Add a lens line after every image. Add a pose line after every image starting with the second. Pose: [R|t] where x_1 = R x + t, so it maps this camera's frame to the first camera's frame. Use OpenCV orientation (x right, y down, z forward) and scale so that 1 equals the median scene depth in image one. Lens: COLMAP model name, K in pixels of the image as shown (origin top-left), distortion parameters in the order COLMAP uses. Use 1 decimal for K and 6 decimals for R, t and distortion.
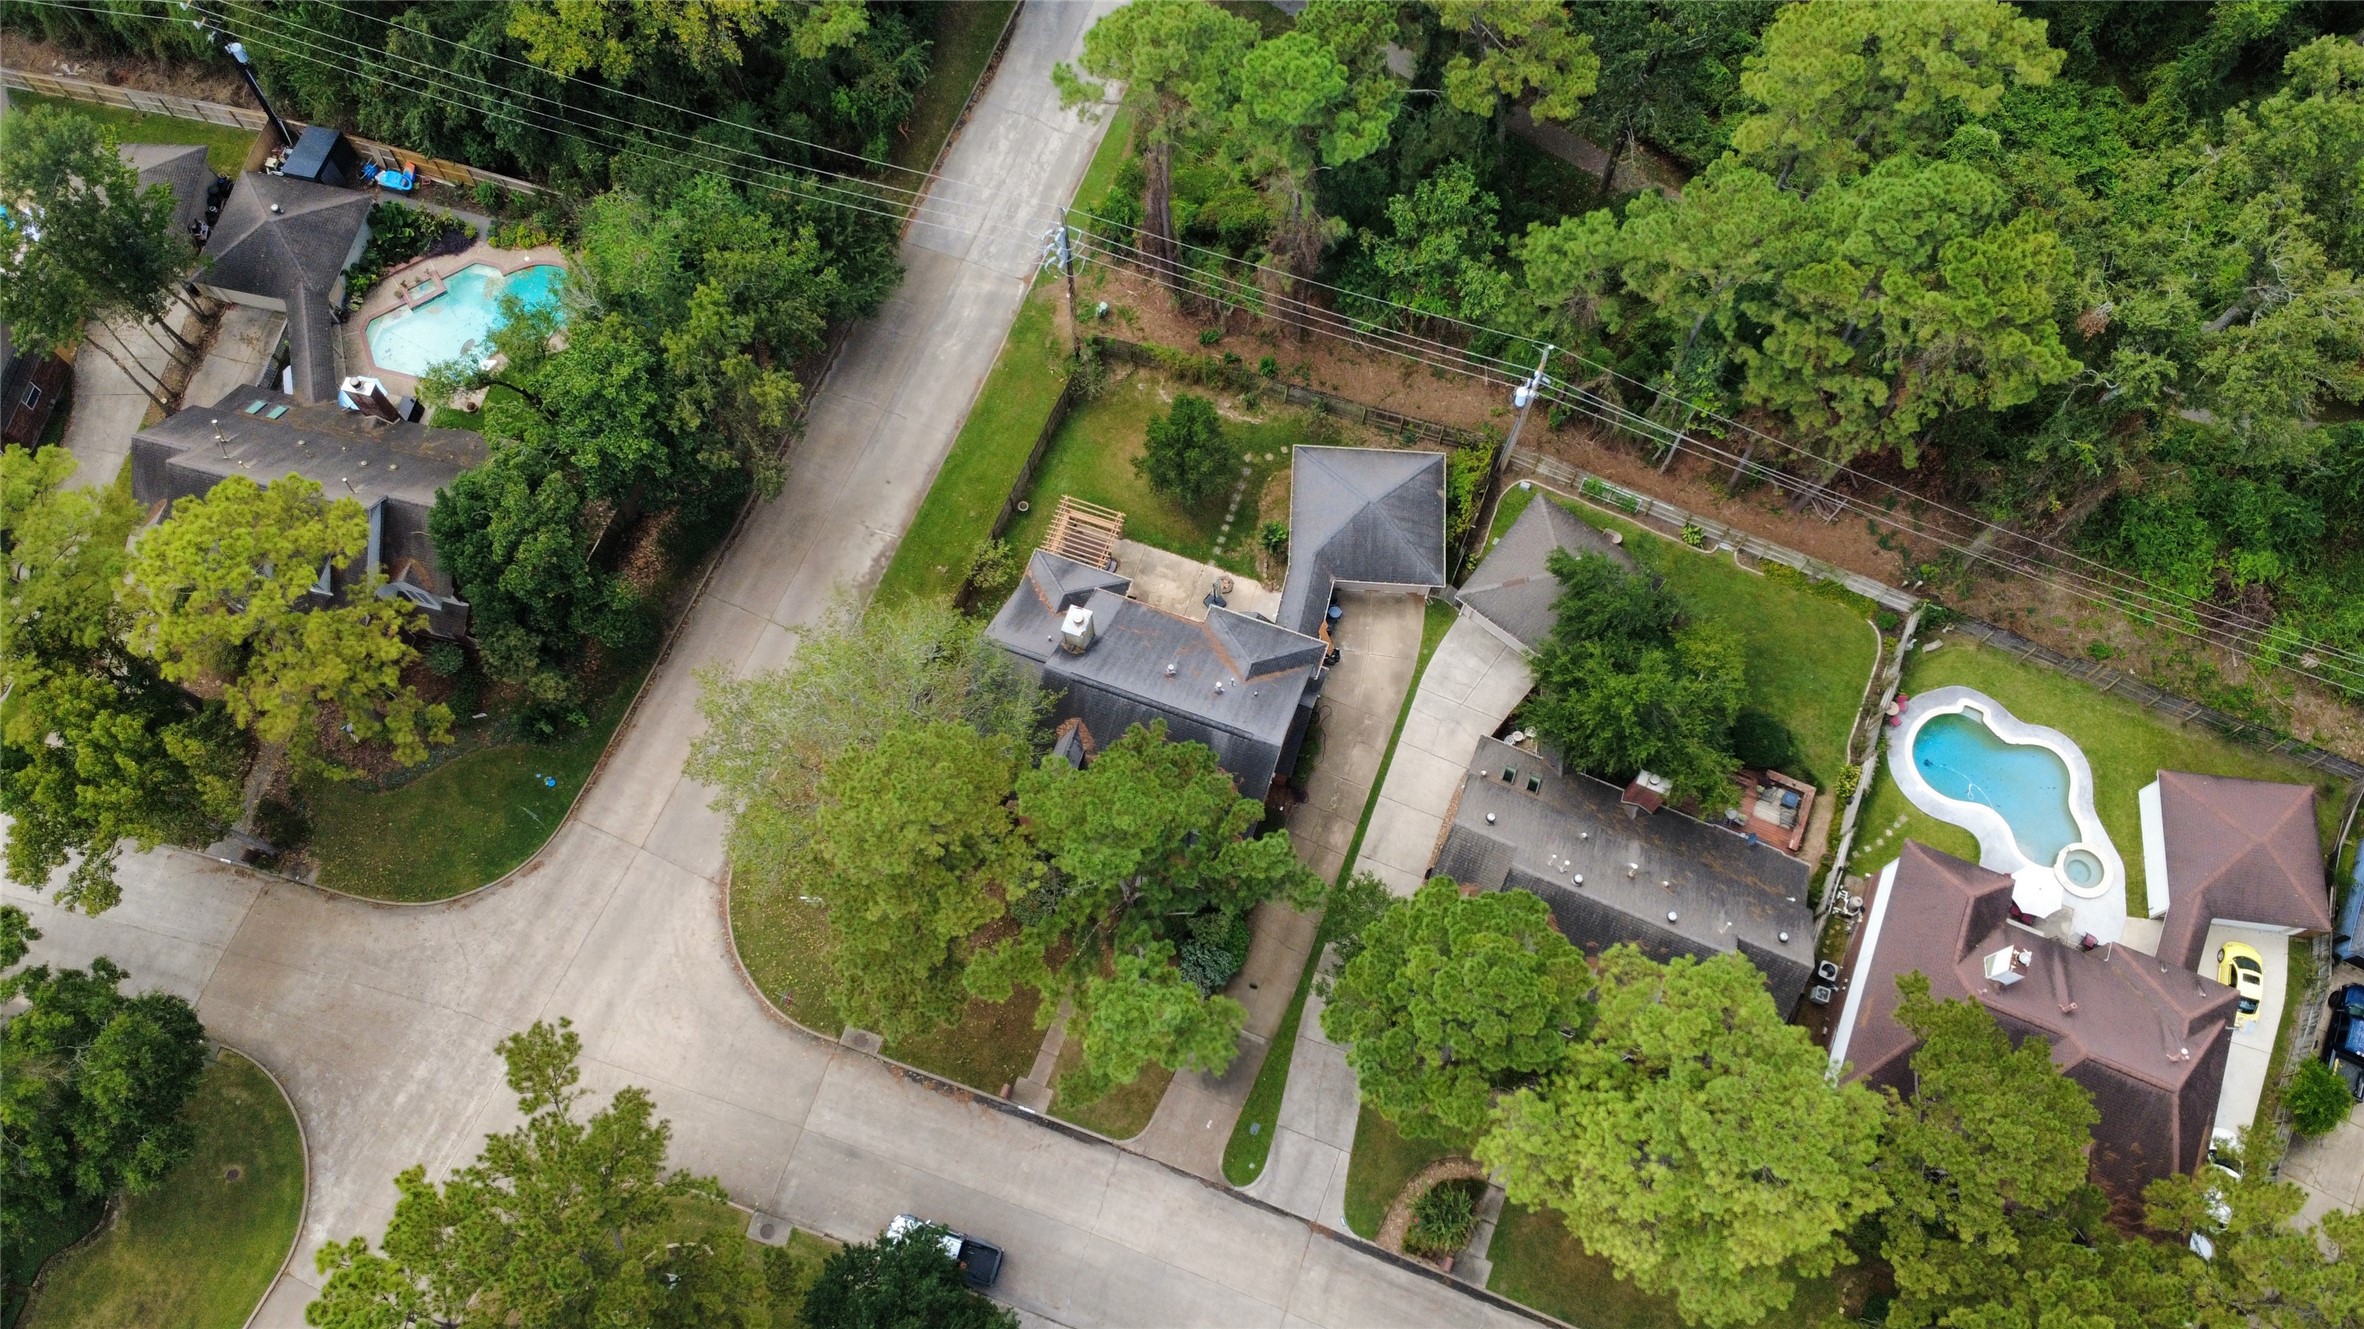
lens RADIAL K [[1753.0, 0, 1182.0], [0, 1753.0, 664.5], [0, 0, 1]] dist [-0.005058, -0.003926]
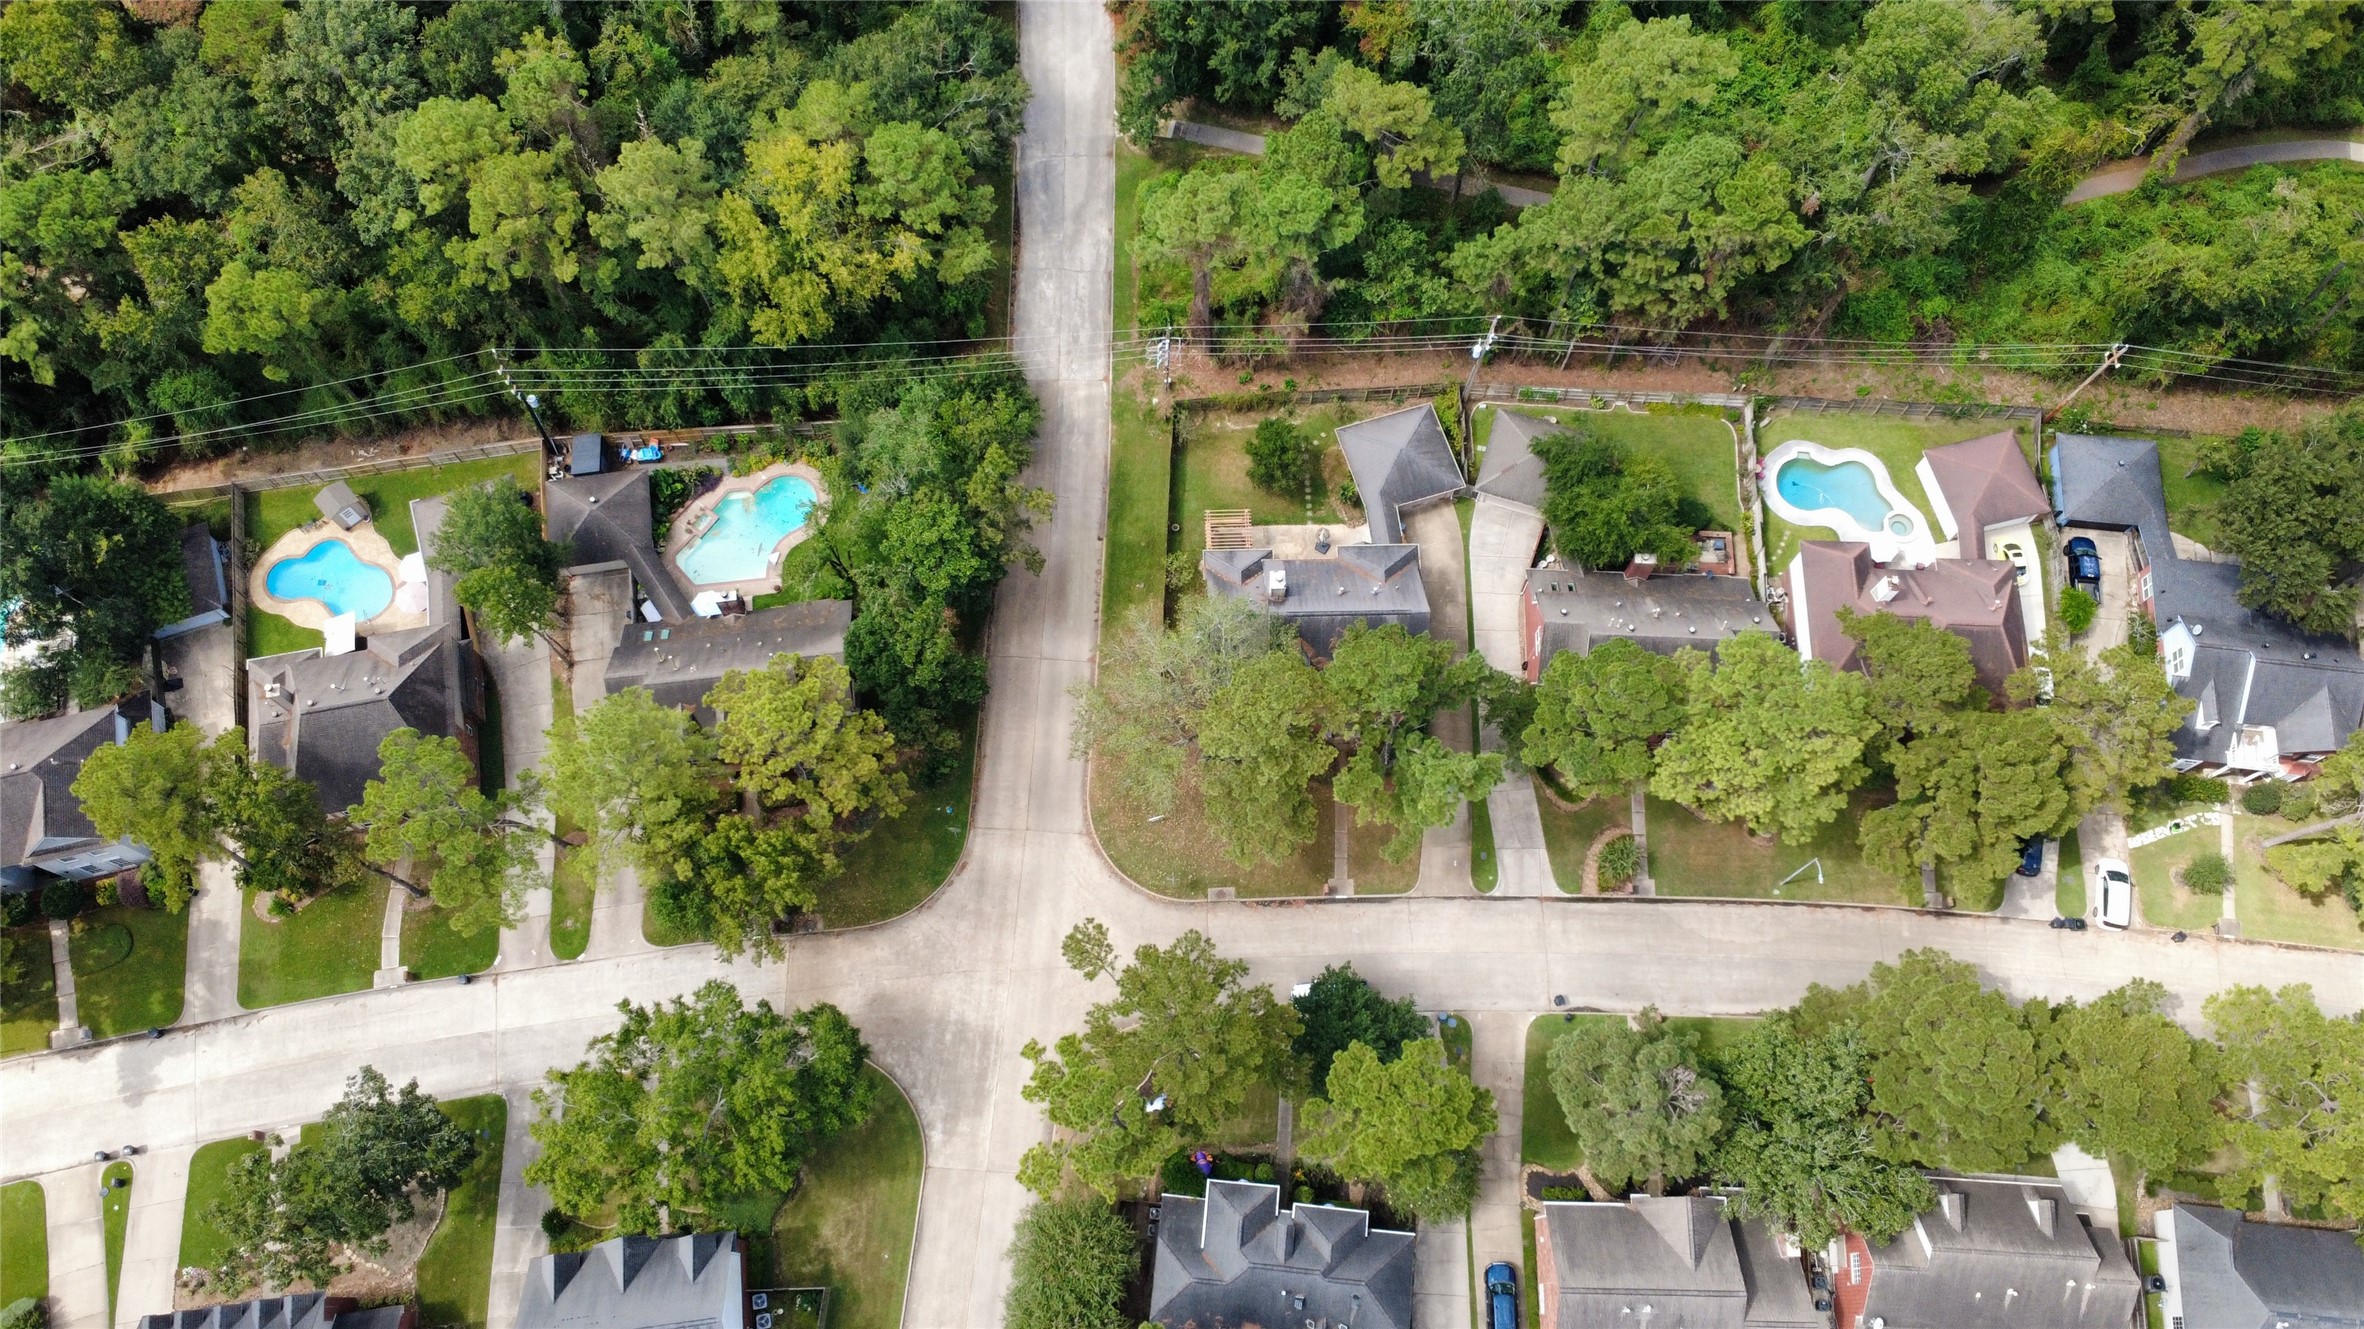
lens RADIAL K [[1753.0, 0, 1182.0], [0, 1753.0, 664.5], [0, 0, 1]] dist [-0.005058, -0.003926]
pose [[0.934427, -0.332121, 0.128612, -0.338668], [0.331490, 0.943075, 0.026918, -0.022330], [-0.130231, 0.017480, 0.991330, -0.482869]]
